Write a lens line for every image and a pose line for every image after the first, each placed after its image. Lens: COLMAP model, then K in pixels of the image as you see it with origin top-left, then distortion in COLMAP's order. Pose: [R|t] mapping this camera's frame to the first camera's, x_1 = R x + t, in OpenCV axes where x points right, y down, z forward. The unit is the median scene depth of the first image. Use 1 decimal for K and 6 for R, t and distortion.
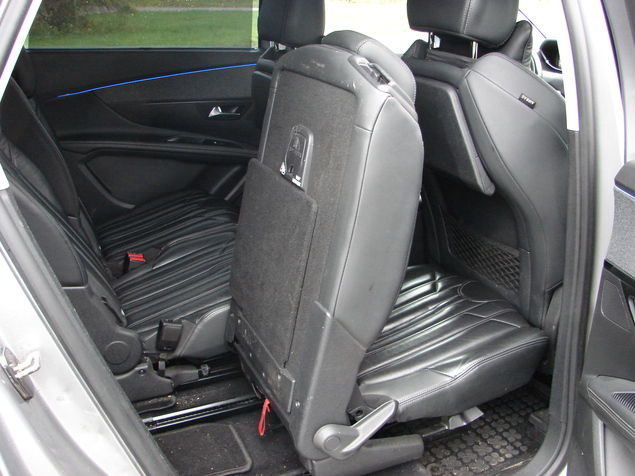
lens RADIAL K [[691.7, 0, 313.8], [0, 691.7, 239.9], [0, 0, 1]] dist [-0.137655, 0.000000]
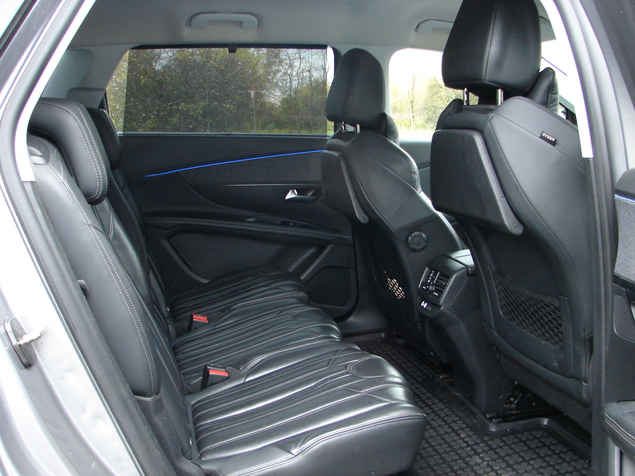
lens RADIAL K [[691.7, 0, 321.7], [0, 691.7, 241.3], [0, 0, 1]] dist [-0.137655, 0.000000]
pose [[0.984538, 0.002145, -0.175158, 0.147716], [-0.036213, 0.980817, -0.191539, 0.142972], [0.171387, 0.194920, 0.965729, -0.010443]]
